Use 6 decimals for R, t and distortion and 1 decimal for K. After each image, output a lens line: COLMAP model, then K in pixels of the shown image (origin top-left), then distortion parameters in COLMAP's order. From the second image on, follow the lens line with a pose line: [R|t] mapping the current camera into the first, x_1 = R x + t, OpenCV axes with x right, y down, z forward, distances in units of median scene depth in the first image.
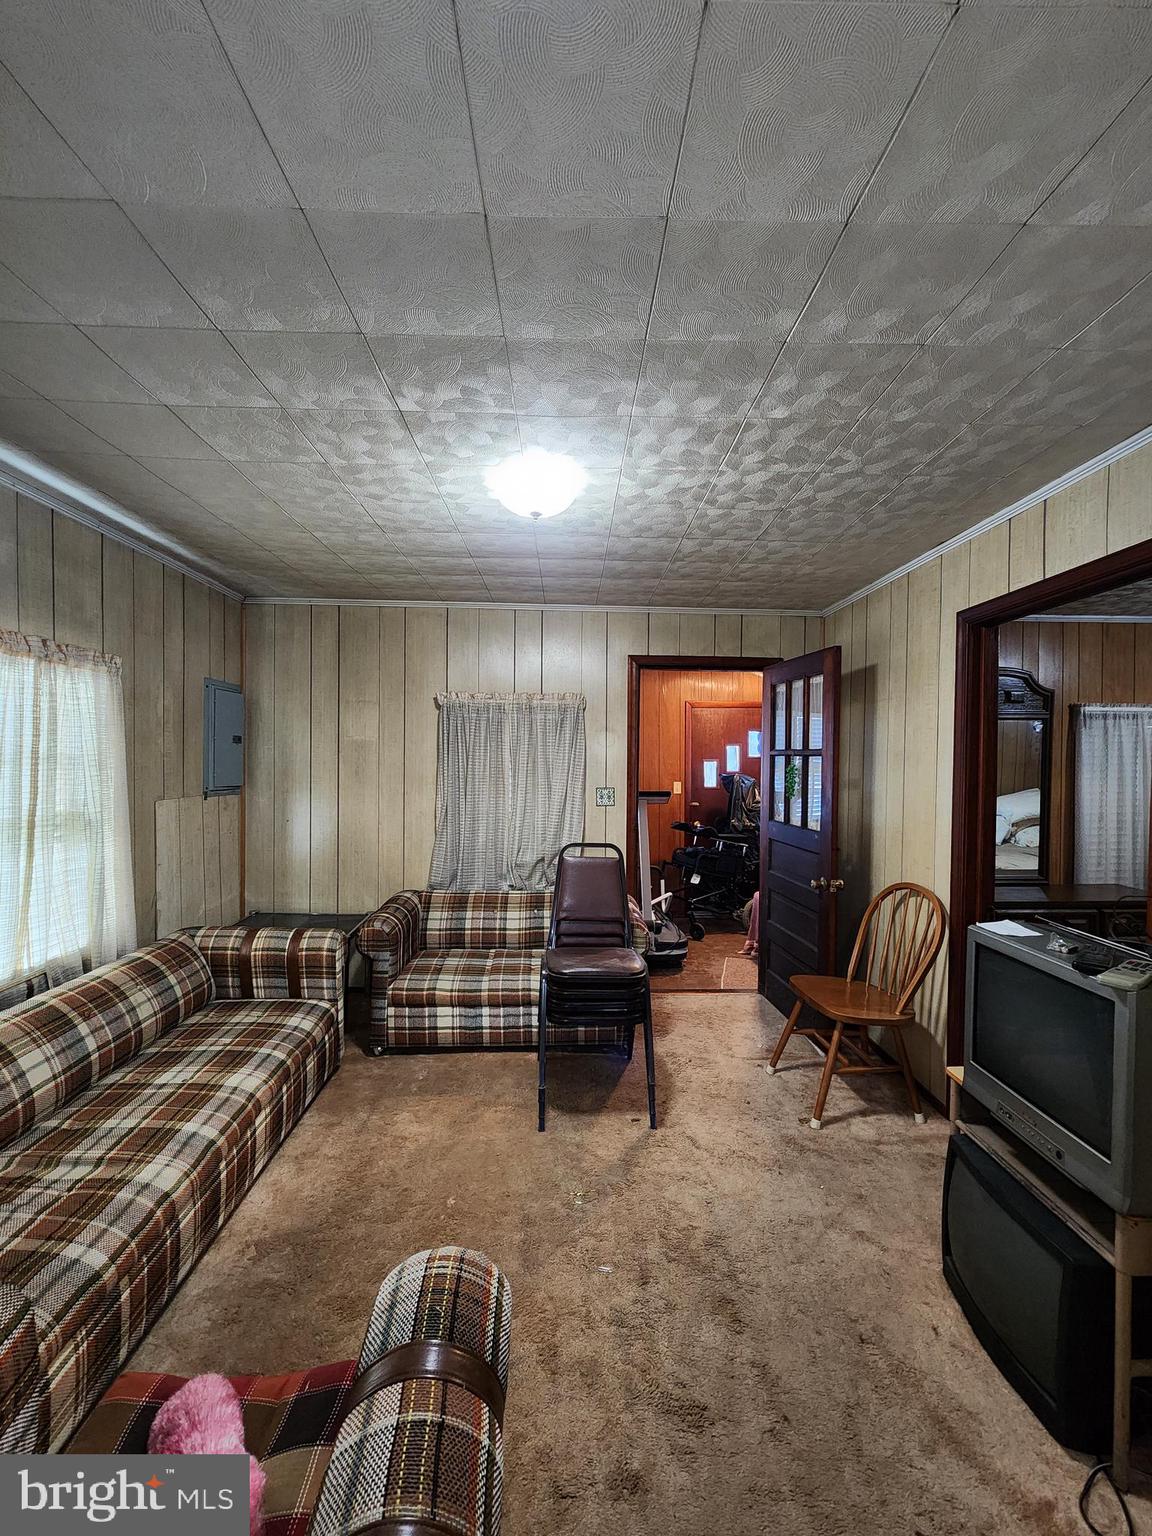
lens RADIAL K [[632.0, 0, 576.0], [0, 632.0, 768.0], [0, 0, 1]] dist [0.001551, 0.000593]
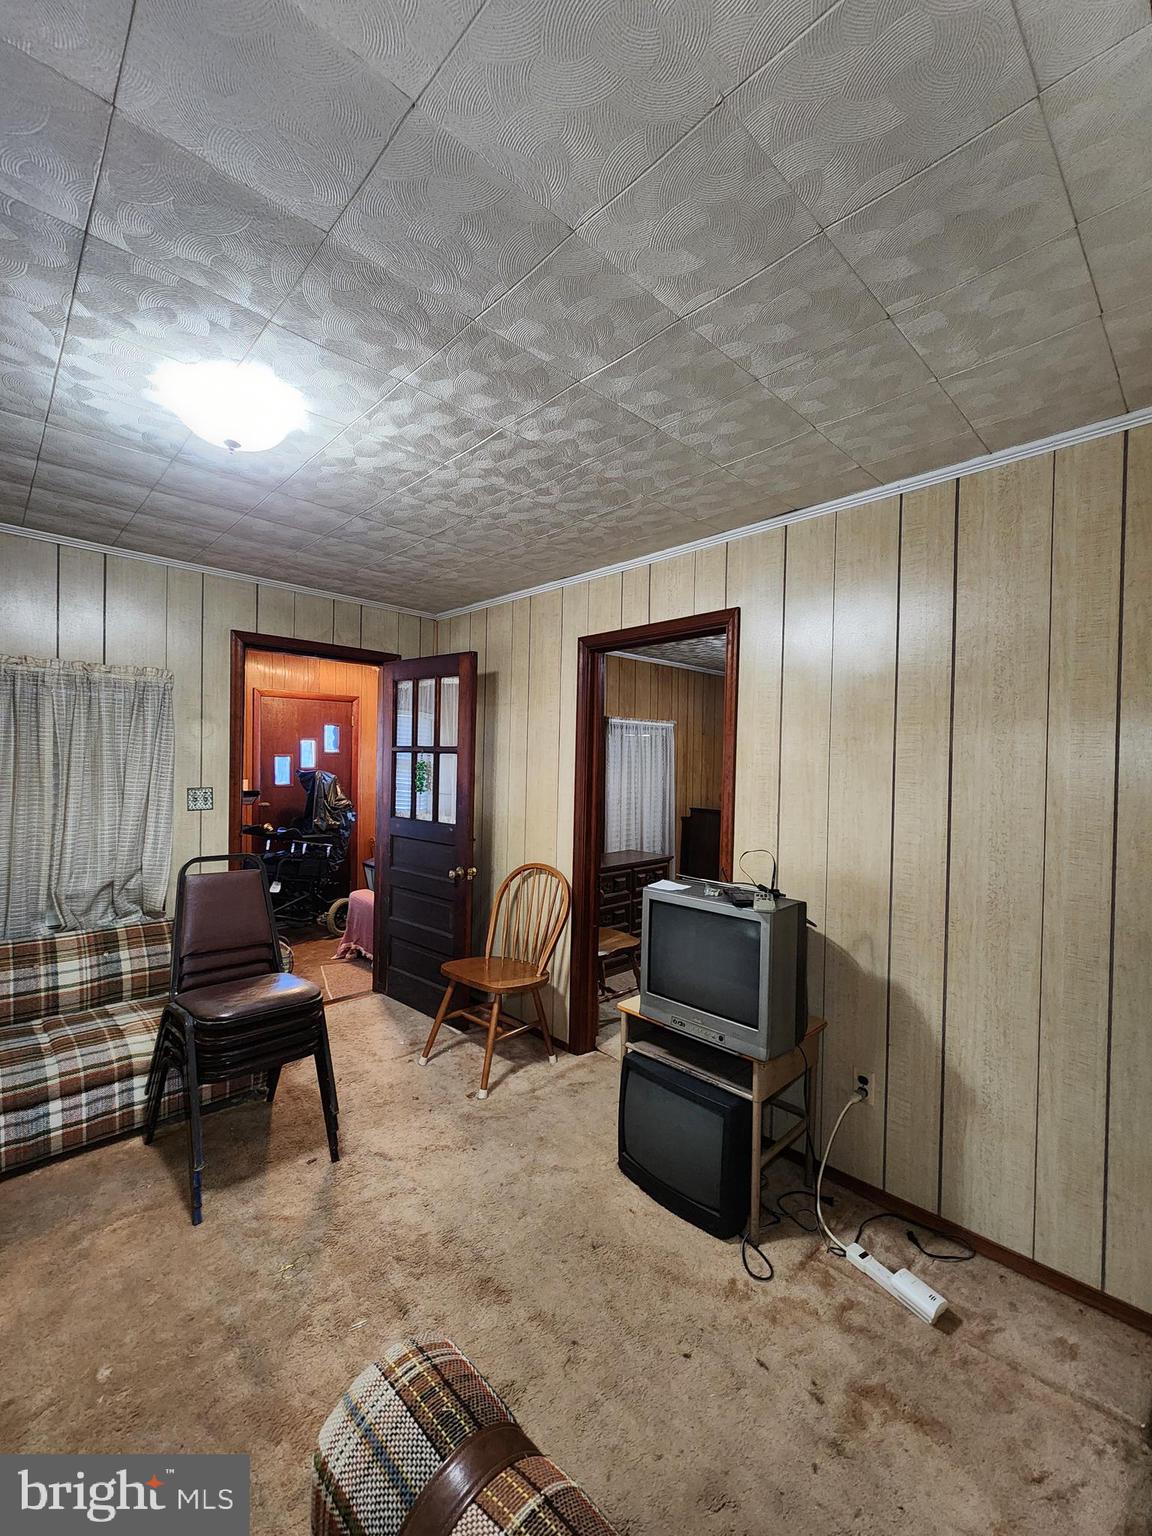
lens RADIAL K [[636.4, 0, 577.8], [0, 636.4, 769.8], [0, 0, 1]] dist [-0.000573, 0.000365]
pose [[0.733754, -0.003713, 0.679405, -0.201985], [-0.002584, 0.999963, 0.008255, -0.000267], [-0.679410, -0.007813, 0.733717, 0.082284]]
